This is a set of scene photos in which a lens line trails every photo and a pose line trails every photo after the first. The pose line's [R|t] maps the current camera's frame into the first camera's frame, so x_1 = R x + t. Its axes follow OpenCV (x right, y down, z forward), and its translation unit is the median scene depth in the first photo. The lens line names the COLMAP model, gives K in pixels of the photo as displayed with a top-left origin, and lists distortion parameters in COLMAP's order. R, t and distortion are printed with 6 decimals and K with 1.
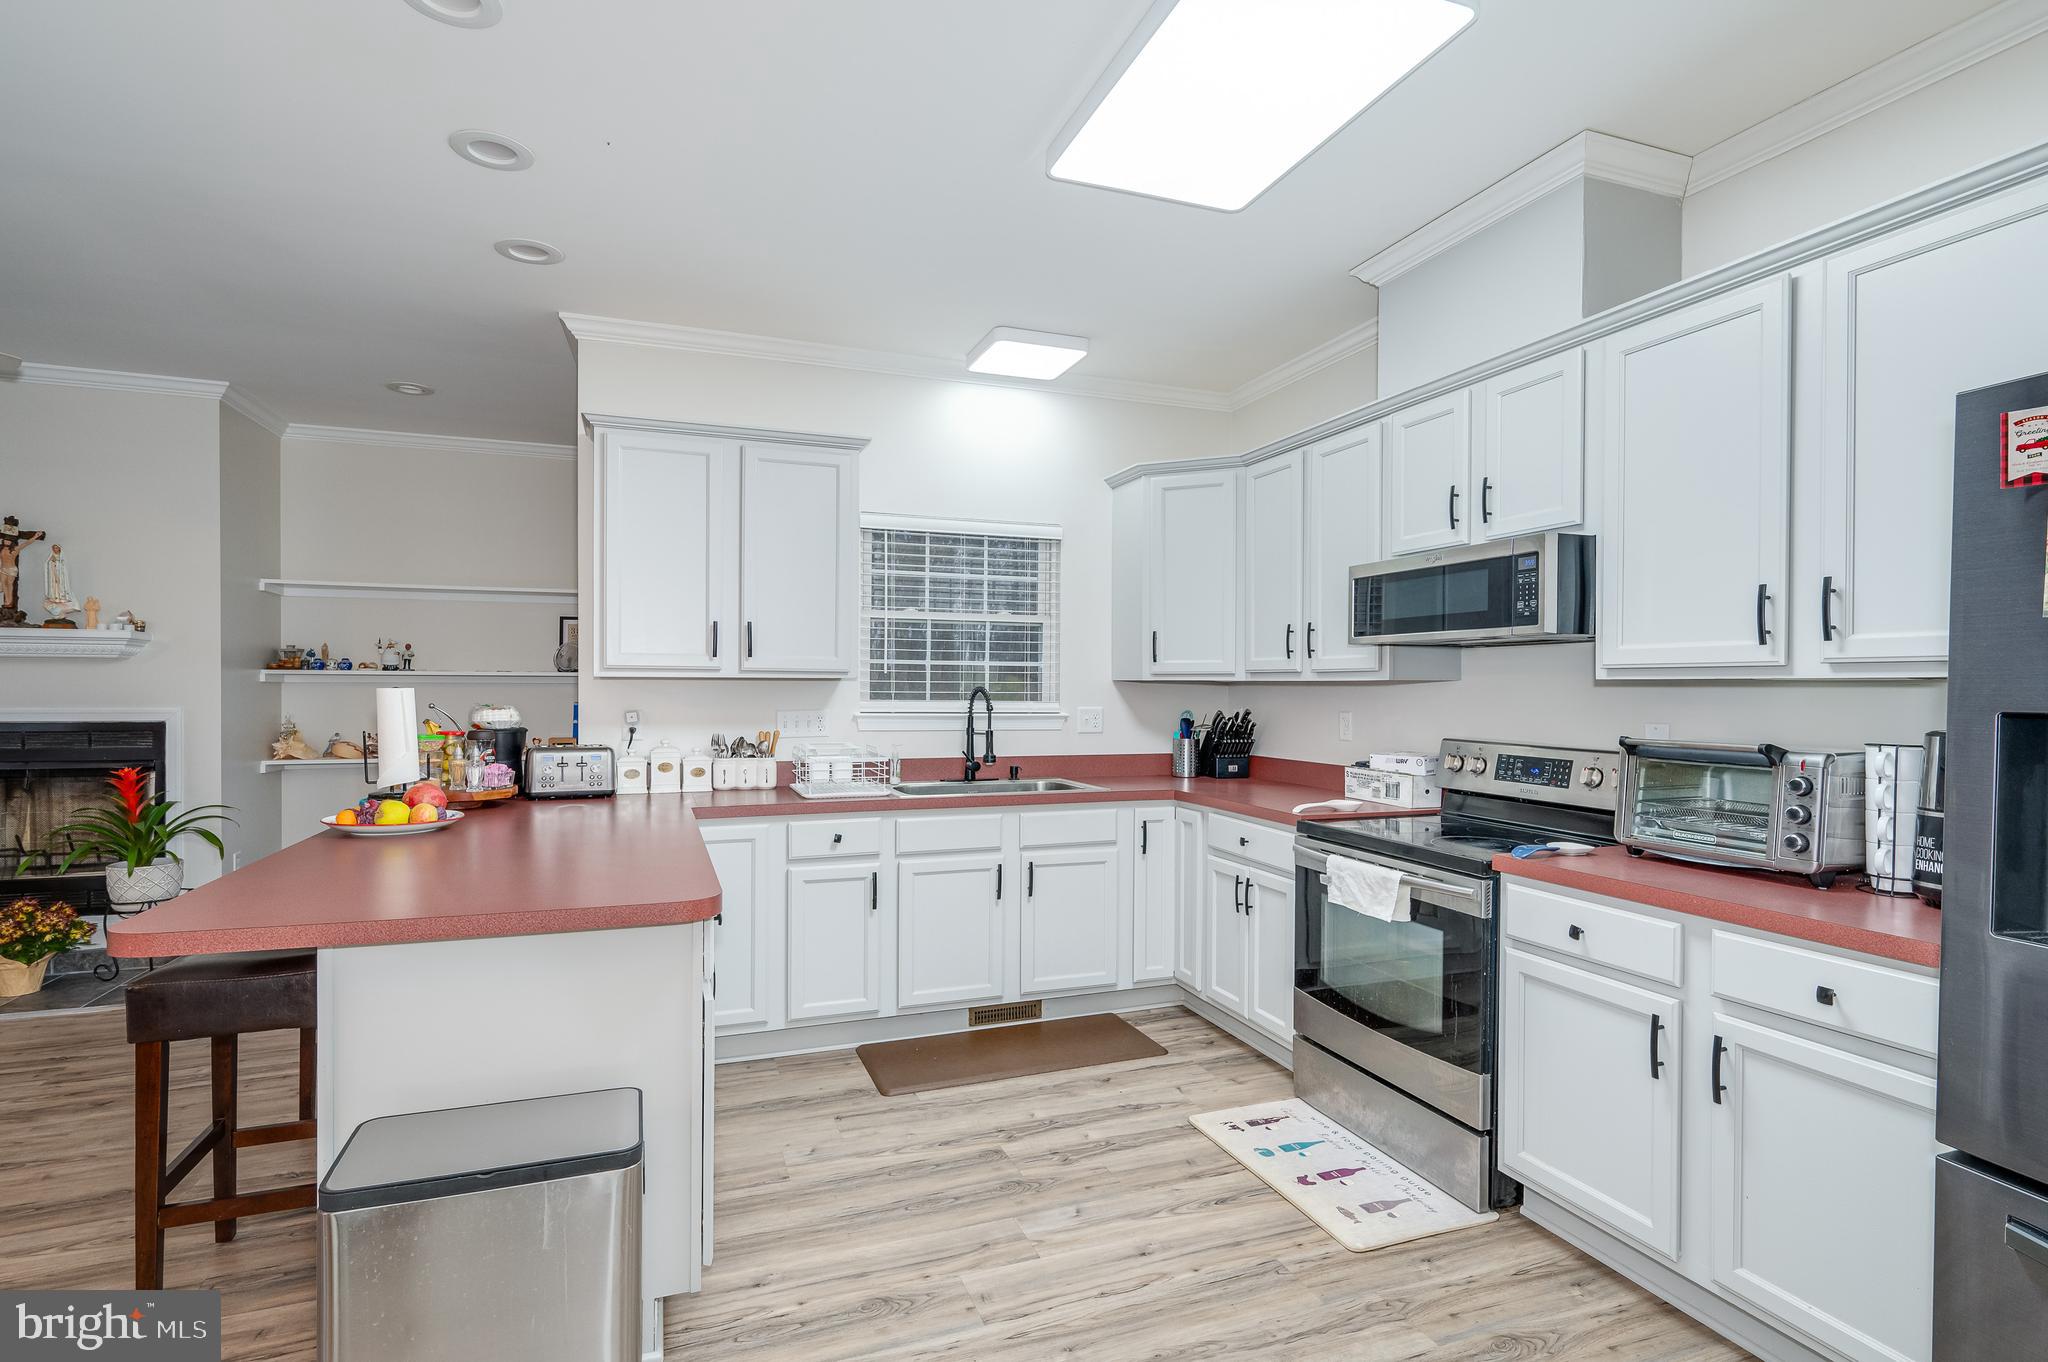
lens RADIAL K [[970.9, 0, 995.6], [0, 970.9, 694.1], [0, 0, 1]] dist [0.000558, 0.000801]
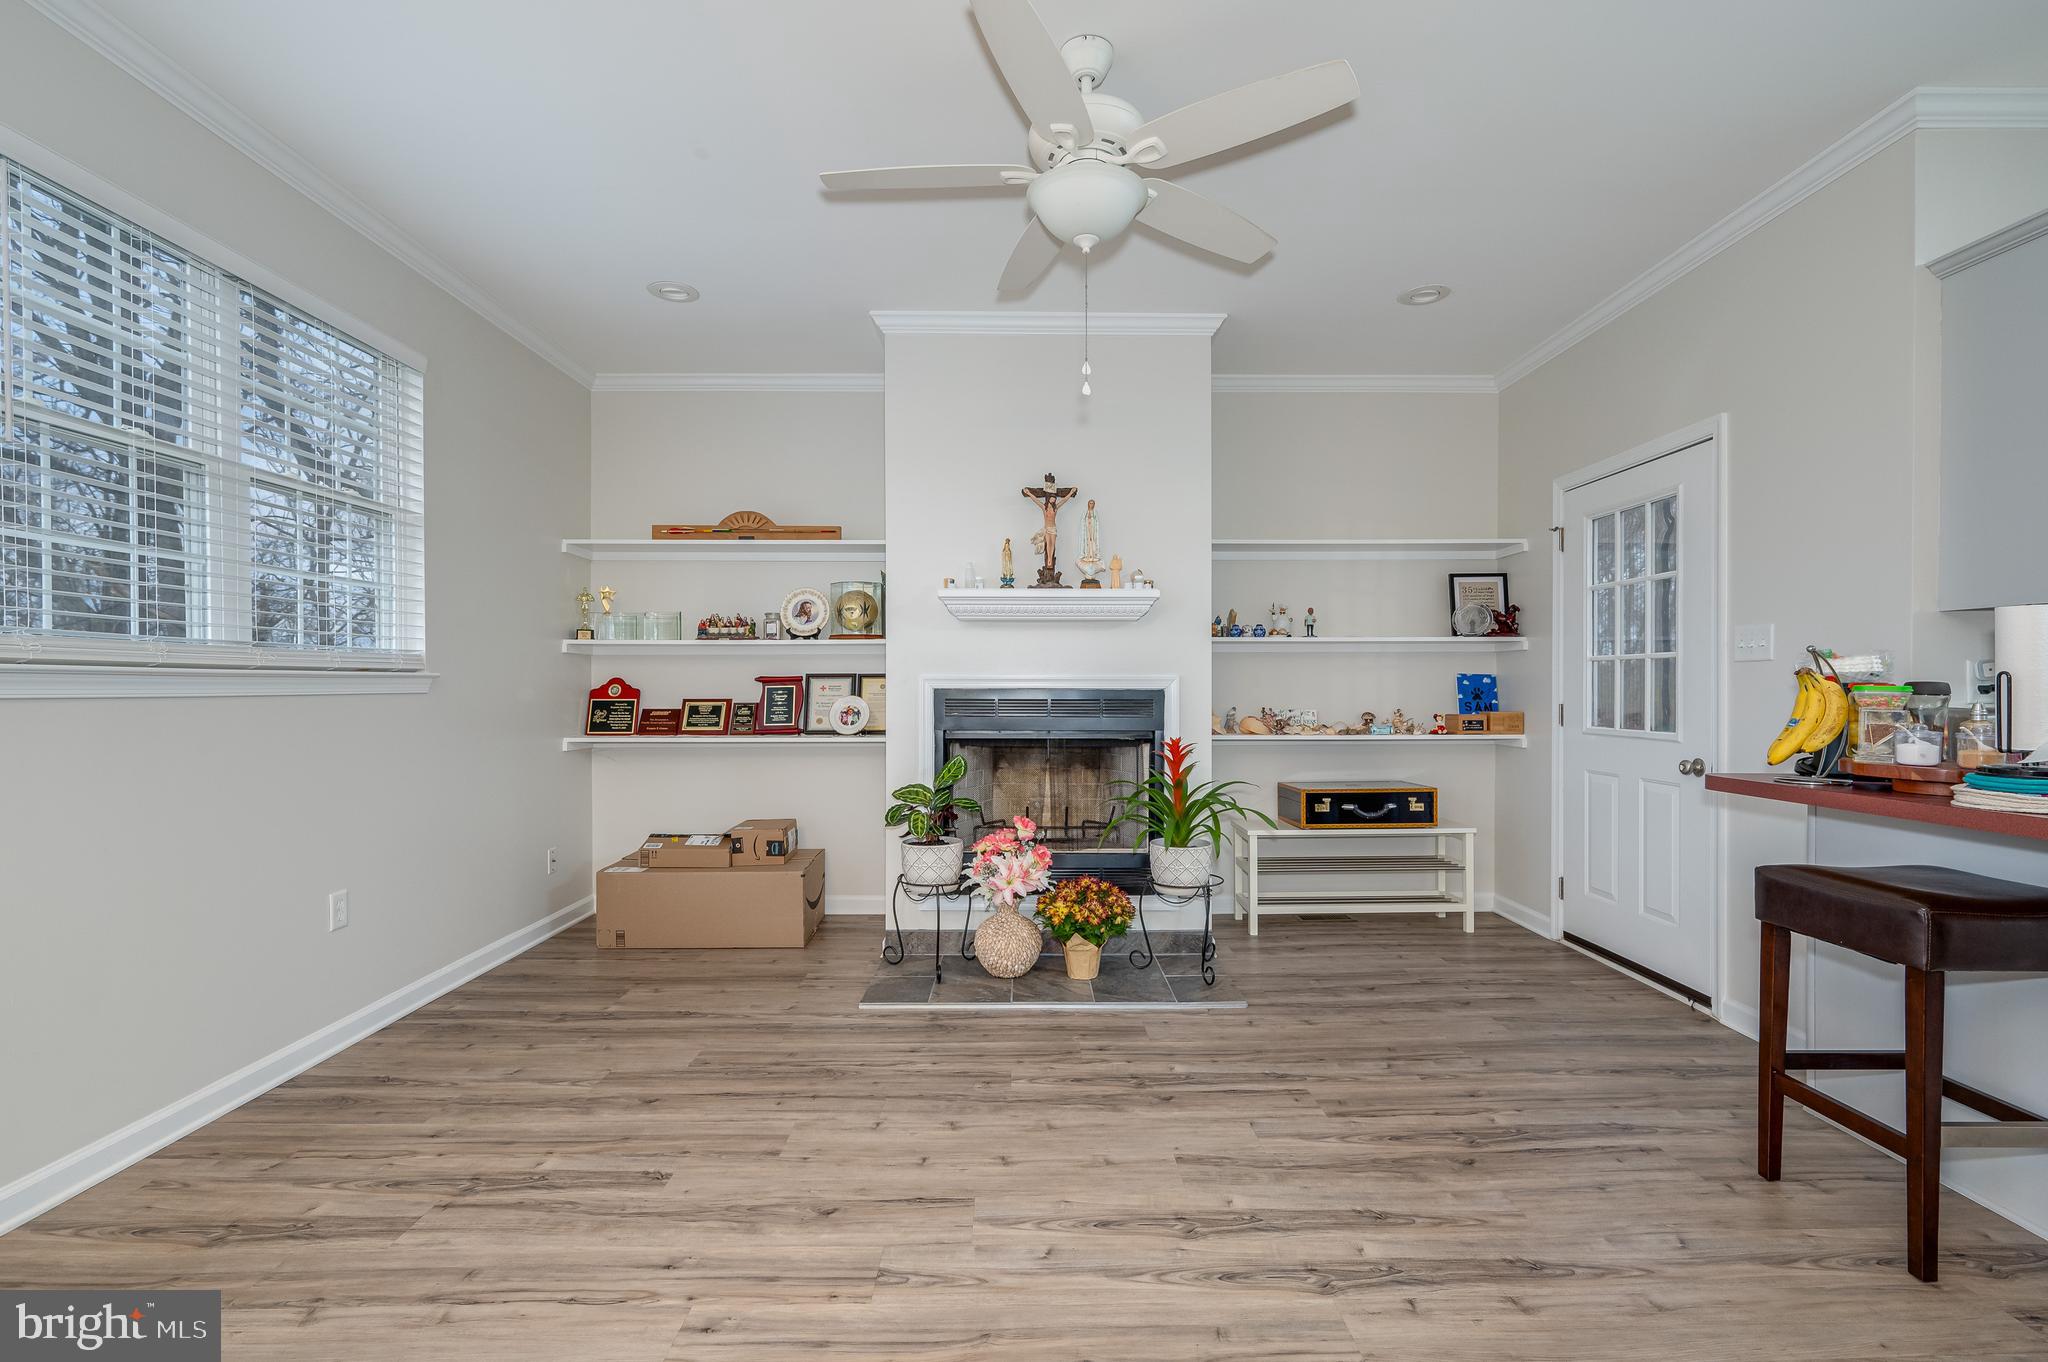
lens RADIAL K [[913.2, 0, 1021.9], [0, 913.2, 693.8], [0, 0, 1]] dist [-0.000132, 0.000028]
pose [[0.941484, -0.004059, -0.337032, -0.873580], [0.003793, 0.999992, -0.001449, 0.042742], [0.337035, 0.000086, 0.941492, 0.173155]]
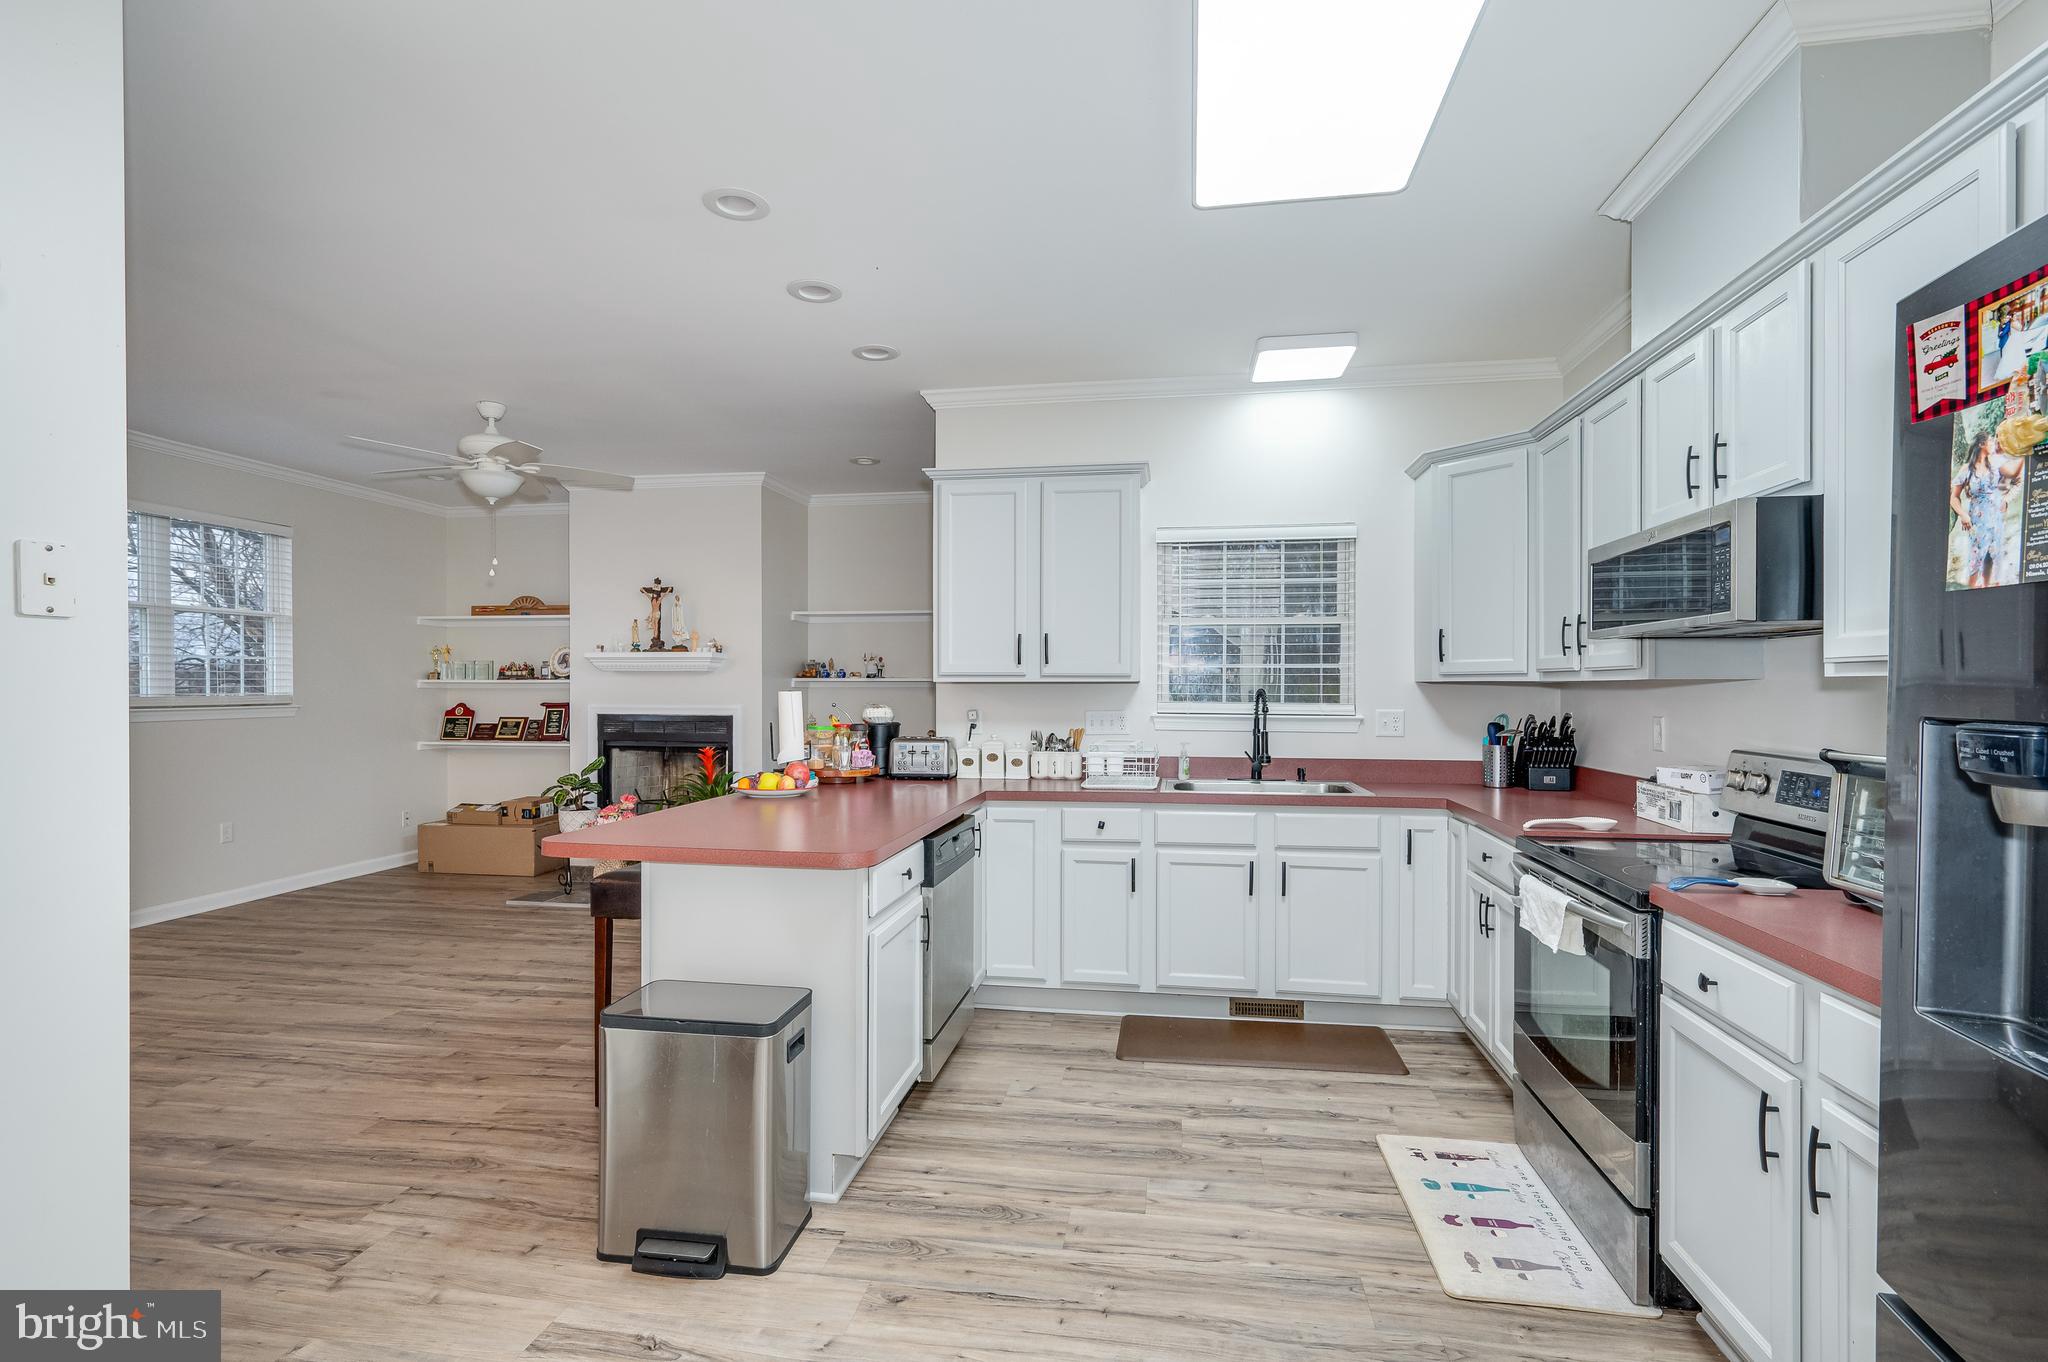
lens RADIAL K [[974.7, 0, 1059.3], [0, 974.7, 692.2], [0, 0, 1]] dist [0.000009, -0.000386]
pose [[0.866828, -0.001734, -0.498604, 0.354008], [-0.000915, 0.999987, -0.005067, 0.001428], [0.498606, 0.004848, 0.866815, 0.002497]]
